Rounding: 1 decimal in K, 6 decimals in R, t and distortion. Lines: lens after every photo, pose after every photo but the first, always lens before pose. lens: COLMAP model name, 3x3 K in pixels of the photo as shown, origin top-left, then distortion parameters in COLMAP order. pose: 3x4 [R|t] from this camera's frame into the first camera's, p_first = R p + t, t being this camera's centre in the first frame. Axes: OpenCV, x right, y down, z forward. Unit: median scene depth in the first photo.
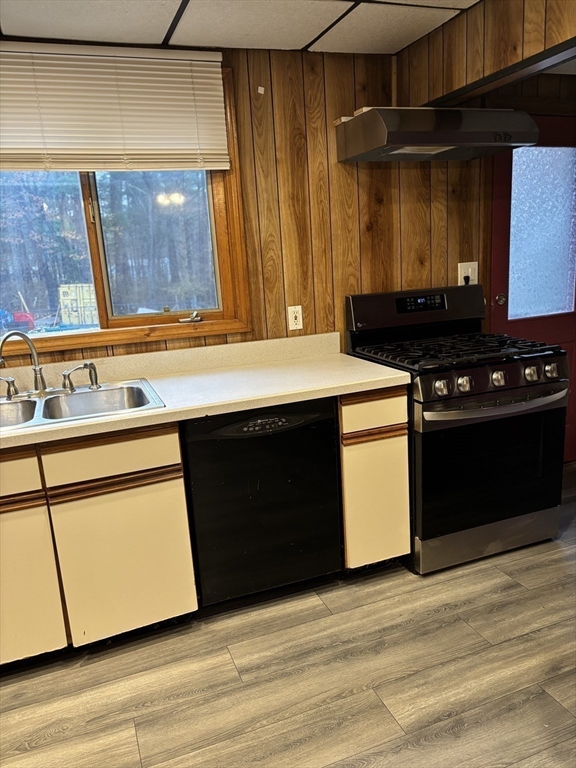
lens RADIAL K [[578.0, 0, 287.3], [0, 578.0, 389.0], [0, 0, 1]] dist [0.056978, -0.063089]
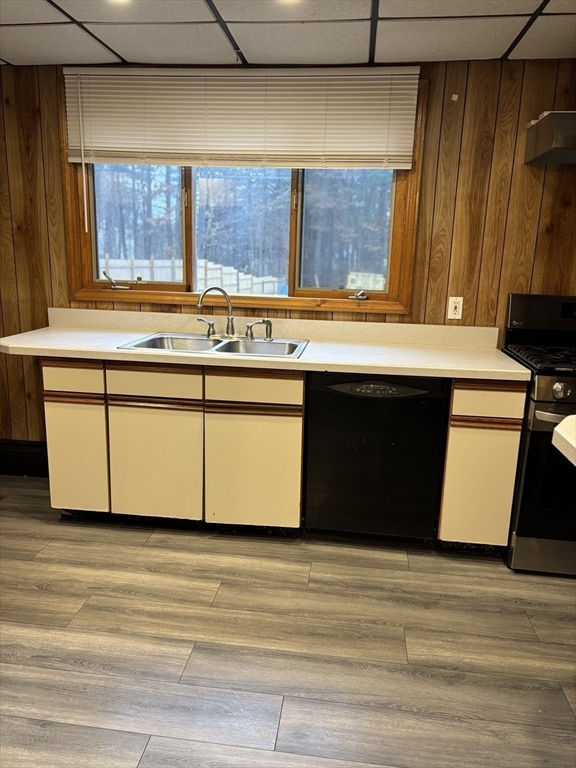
lens RADIAL K [[578.0, 0, 287.3], [0, 578.0, 389.0], [0, 0, 1]] dist [0.056978, -0.063089]
pose [[0.877961, 0.190800, -0.439068, 0.286438], [-0.188074, 0.980873, 0.050171, 0.032476], [0.440242, 0.038529, 0.897052, -0.112791]]
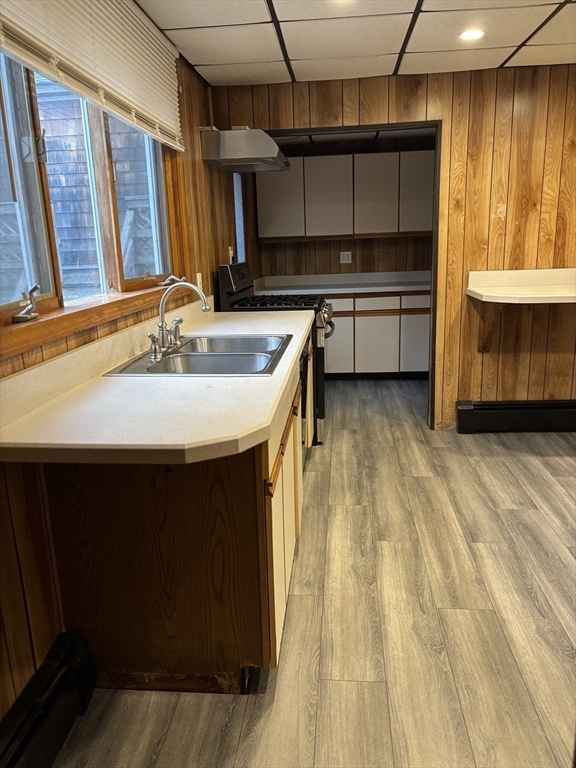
lens RADIAL K [[578.0, 0, 287.3], [0, 578.0, 389.0], [0, 0, 1]] dist [0.056978, -0.063089]
pose [[0.443486, -0.172735, 0.879479, -1.195644], [0.201687, 0.975320, 0.089856, 0.025031], [-0.873294, 0.137529, 0.467379, 0.364859]]
